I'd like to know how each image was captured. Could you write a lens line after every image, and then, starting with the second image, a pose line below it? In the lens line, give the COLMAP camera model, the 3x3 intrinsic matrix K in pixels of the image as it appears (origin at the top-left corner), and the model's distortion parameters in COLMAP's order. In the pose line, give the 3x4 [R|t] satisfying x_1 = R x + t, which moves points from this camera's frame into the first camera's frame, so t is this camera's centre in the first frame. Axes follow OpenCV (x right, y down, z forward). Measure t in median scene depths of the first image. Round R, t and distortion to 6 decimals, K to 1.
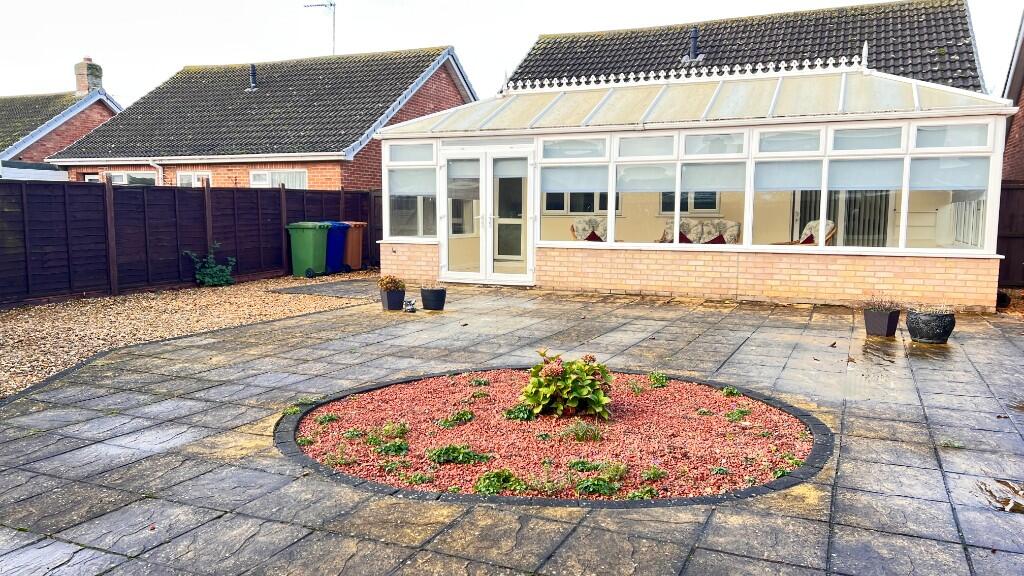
lens RADIAL K [[774.7, 0, 511.8], [0, 774.7, 289.1], [0, 0, 1]] dist [0.067474, -0.008358]
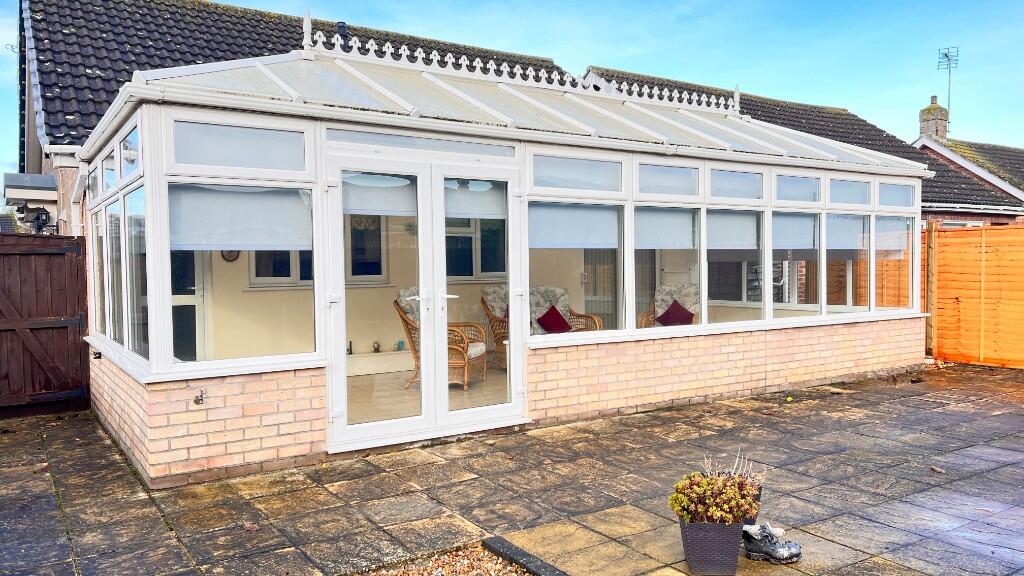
lens RADIAL K [[774.7, 0, 510.6], [0, 774.7, 289.9], [0, 0, 1]] dist [0.067474, -0.008358]
pose [[0.535919, -0.037119, 0.843453, -0.426124], [0.103084, 0.994435, -0.021735, -0.085128], [-0.837953, 0.098594, 0.536763, 0.726612]]
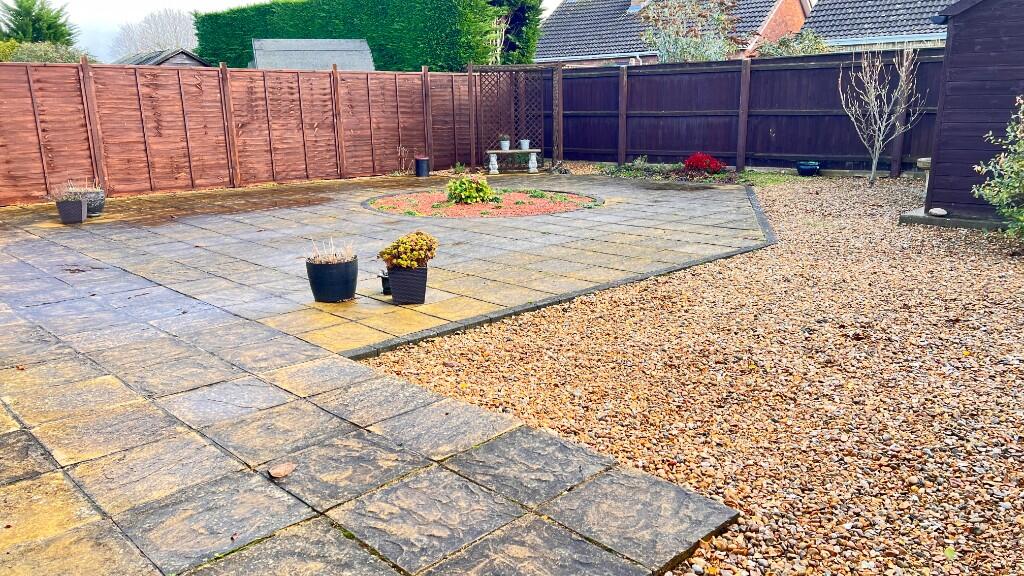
lens RADIAL K [[774.7, 0, 510.6], [0, 774.7, 288.7], [0, 0, 1]] dist [0.067474, -0.008358]
pose [[-0.937065, -0.059797, 0.343995, -0.321693], [0.058058, 0.944824, 0.322393, -0.117096], [-0.344293, 0.322075, -0.881890, 1.213564]]
